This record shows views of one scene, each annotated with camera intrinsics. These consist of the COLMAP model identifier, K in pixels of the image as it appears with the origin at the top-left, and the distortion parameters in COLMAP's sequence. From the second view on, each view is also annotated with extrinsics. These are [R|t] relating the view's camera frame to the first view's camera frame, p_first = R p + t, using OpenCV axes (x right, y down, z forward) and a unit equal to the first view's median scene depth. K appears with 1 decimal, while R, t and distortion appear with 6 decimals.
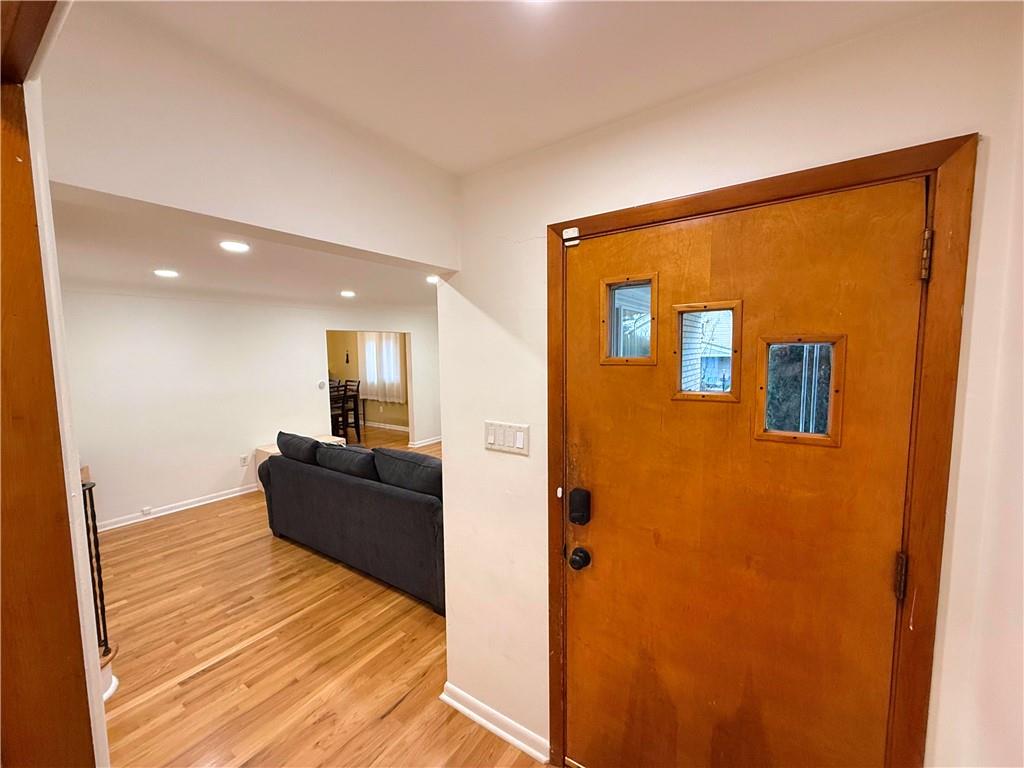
lens RADIAL K [[406.1, 0, 523.0], [0, 406.1, 384.3], [0, 0, 1]] dist [-0.000027, 0.000014]
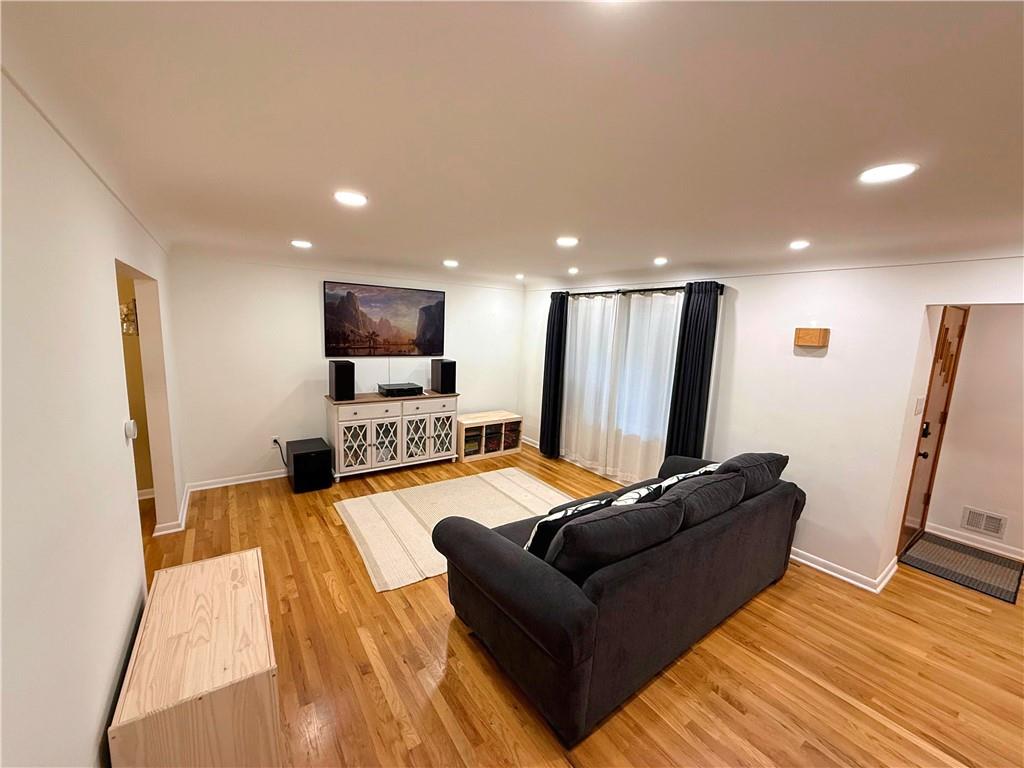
lens RADIAL K [[404.5, 0, 509.9], [0, 404.5, 385.9], [0, 0, 1]] dist [-0.000535, 0.000164]
pose [[0.353938, -0.117977, 0.927798, -1.143560], [0.032633, 0.992966, 0.113815, -0.098016], [-0.934699, -0.010007, 0.355299, 1.028399]]
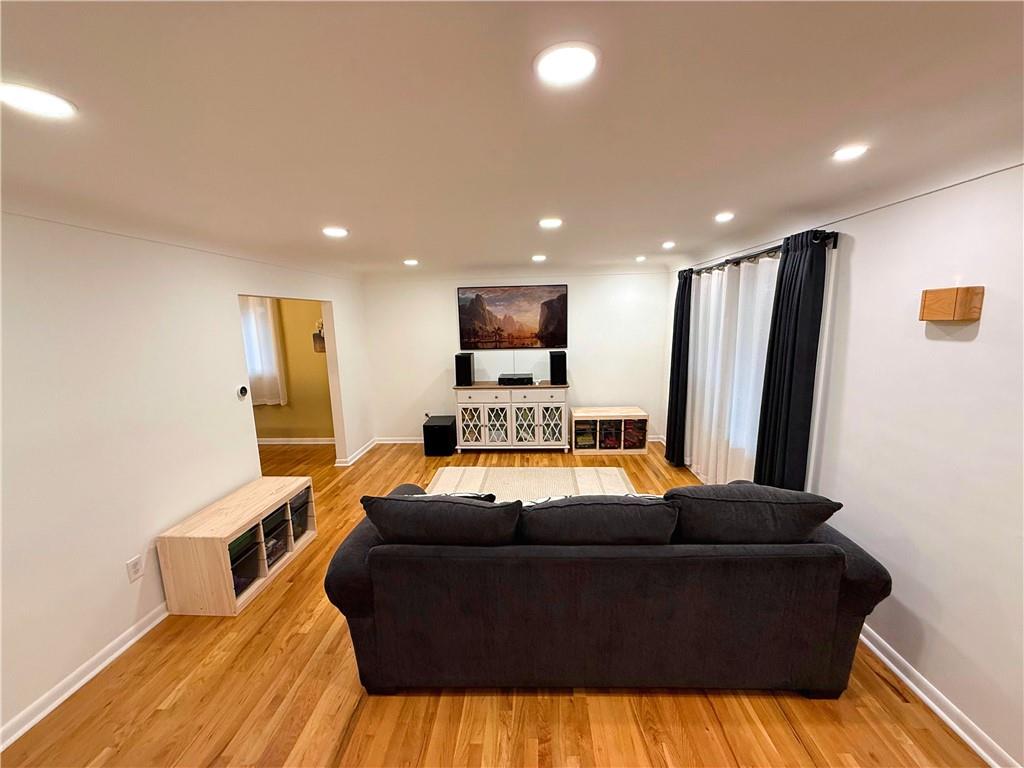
lens RADIAL K [[405.6, 0, 514.5], [0, 405.6, 387.5], [0, 0, 1]] dist [-0.000448, -0.000014]
pose [[0.854397, -0.103384, 0.509233, -0.768299], [0.060014, 0.993083, 0.100923, -0.062426], [-0.516144, -0.055667, 0.854691, 0.554467]]
